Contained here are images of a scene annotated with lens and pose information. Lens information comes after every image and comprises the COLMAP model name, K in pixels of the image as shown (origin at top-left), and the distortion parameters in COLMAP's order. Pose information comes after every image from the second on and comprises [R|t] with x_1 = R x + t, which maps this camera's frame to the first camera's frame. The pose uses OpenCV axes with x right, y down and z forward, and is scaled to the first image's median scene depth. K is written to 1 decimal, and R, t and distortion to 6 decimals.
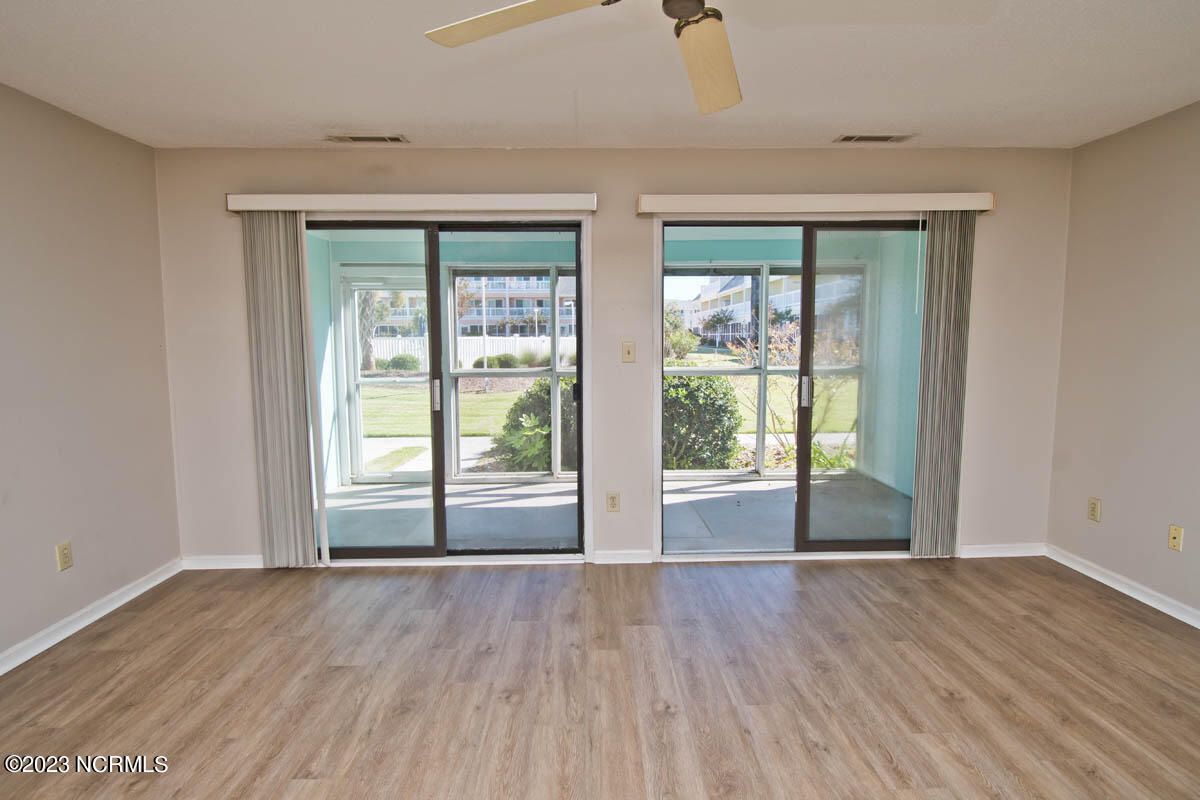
lens RADIAL K [[614.7, 0, 599.9], [0, 614.7, 399.8], [0, 0, 1]] dist [-0.013188, -0.005548]
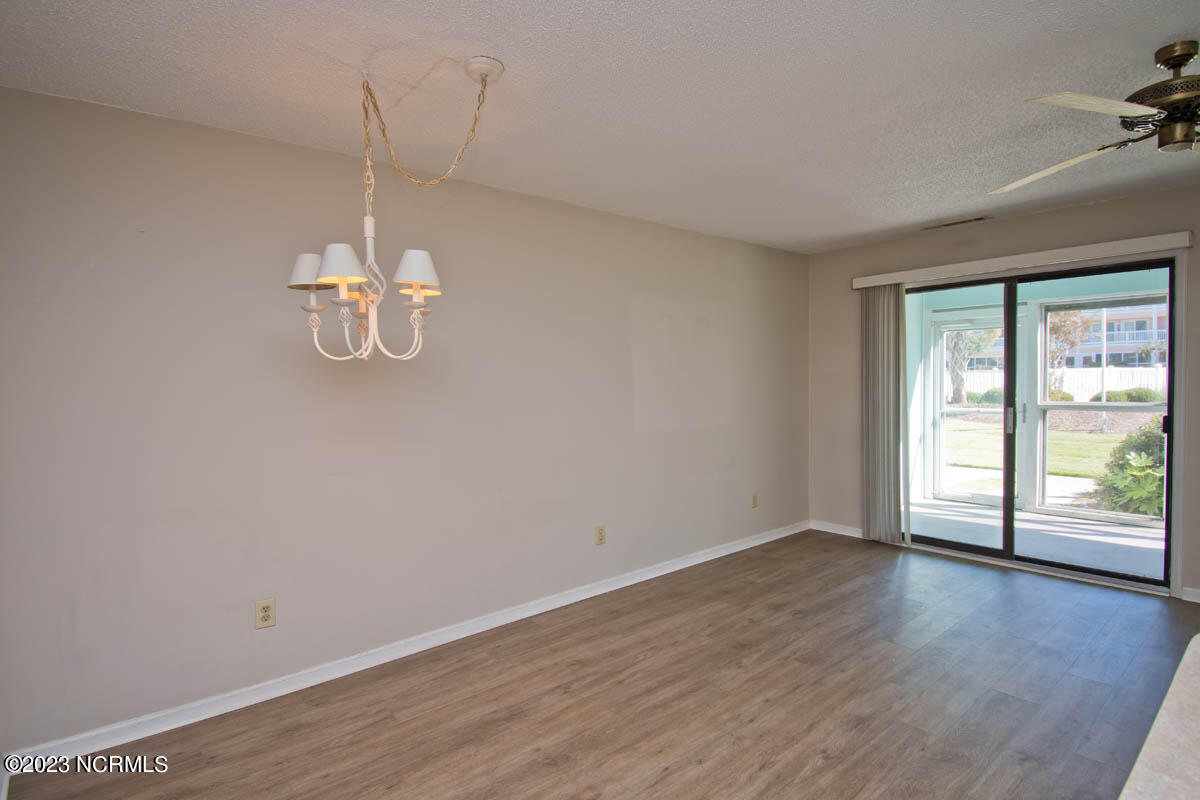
lens RADIAL K [[614.7, 0, 596.8], [0, 614.7, 398.7], [0, 0, 1]] dist [-0.013188, -0.005548]
pose [[0.622008, 0.019935, -0.782757, 0.106529], [-0.063881, 0.997635, -0.025354, 0.020975], [0.780400, 0.065774, 0.621811, -0.239474]]
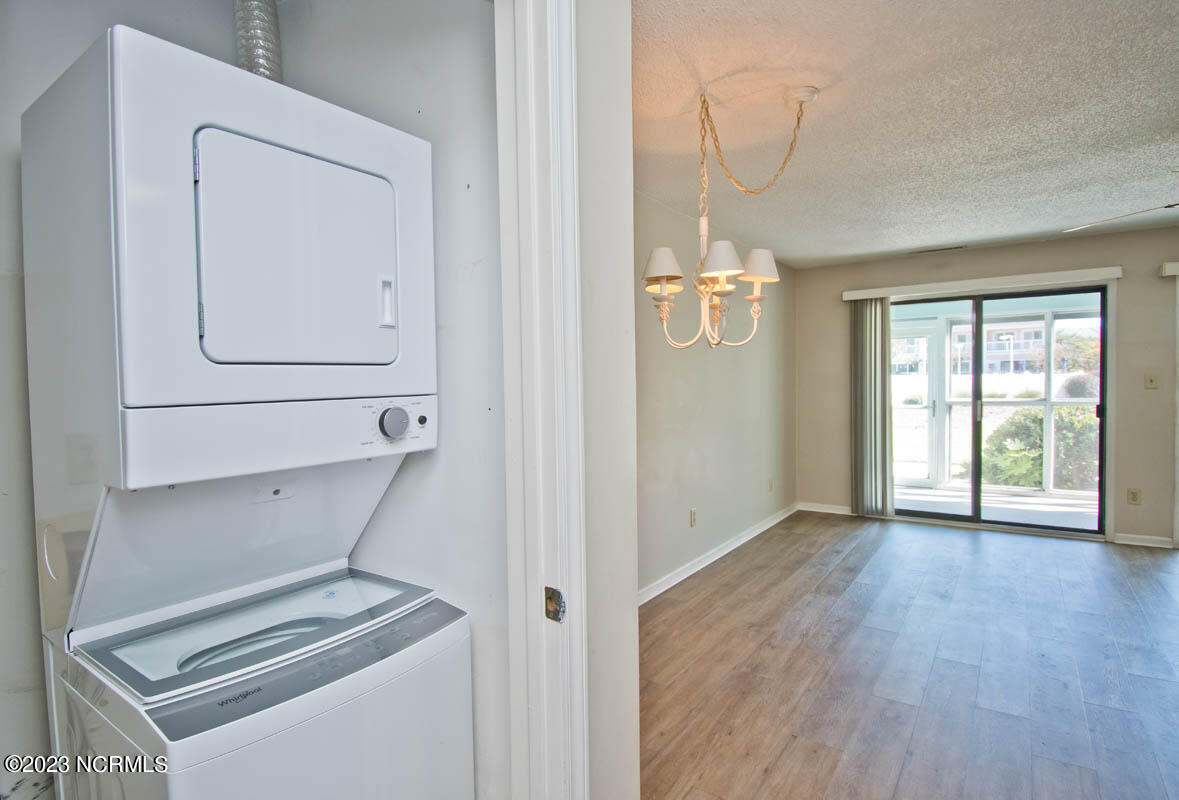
lens RADIAL K [[623.8, 0, 586.2], [0, 623.8, 393.3], [0, 0, 1]] dist [0.003393, -0.002831]
pose [[0.808878, 0.004125, -0.587962, -0.093701], [-0.049488, 0.996905, -0.061088, 0.059325], [0.585890, 0.078509, 0.806578, -0.506679]]
